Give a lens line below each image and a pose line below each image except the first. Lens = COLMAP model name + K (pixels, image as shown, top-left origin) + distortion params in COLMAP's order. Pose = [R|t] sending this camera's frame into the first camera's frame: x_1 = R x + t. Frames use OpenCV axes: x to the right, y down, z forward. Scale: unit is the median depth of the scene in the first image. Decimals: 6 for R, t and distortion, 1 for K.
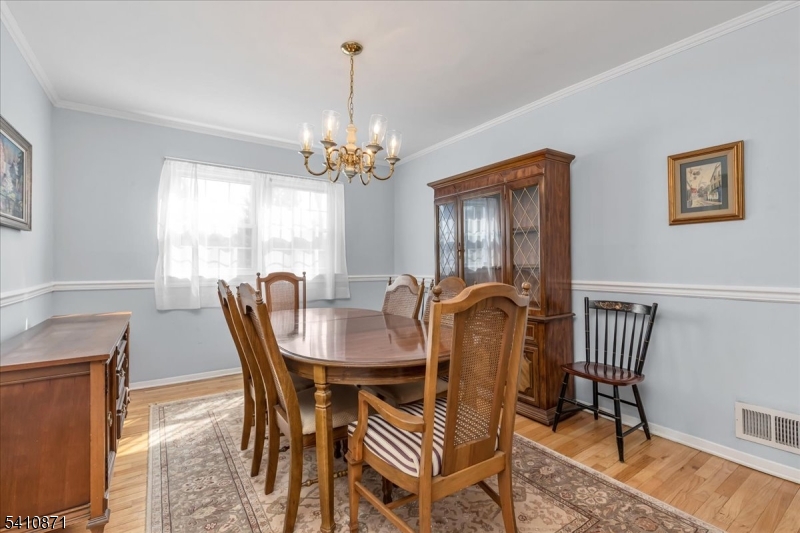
lens RADIAL K [[366.9, 0, 409.4], [0, 366.9, 267.1], [0, 0, 1]] dist [0.000522, 0.000063]
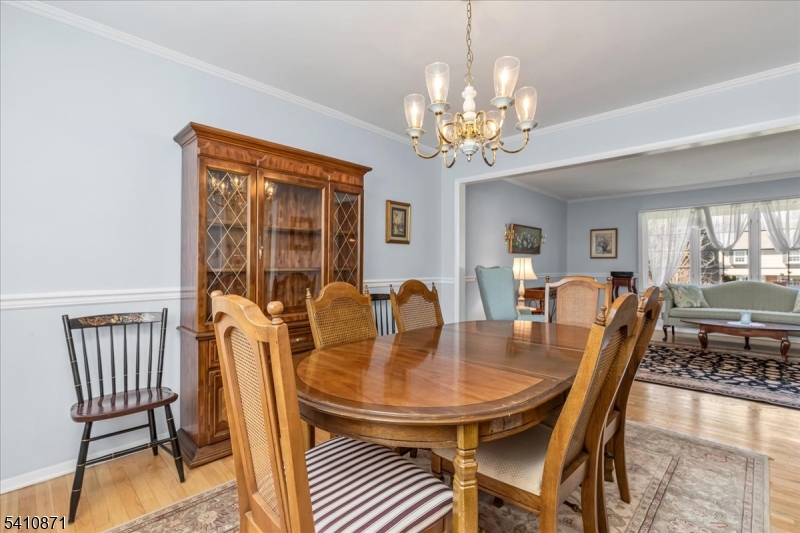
lens RADIAL K [[366.9, 0, 409.4], [0, 366.9, 267.1], [0, 0, 1]] dist [0.000522, 0.000063]
pose [[-0.195886, 0.005942, 0.980609, -0.703452], [0.008902, 0.999951, -0.004281, -0.001540], [-0.980586, 0.007891, -0.195929, 0.983990]]
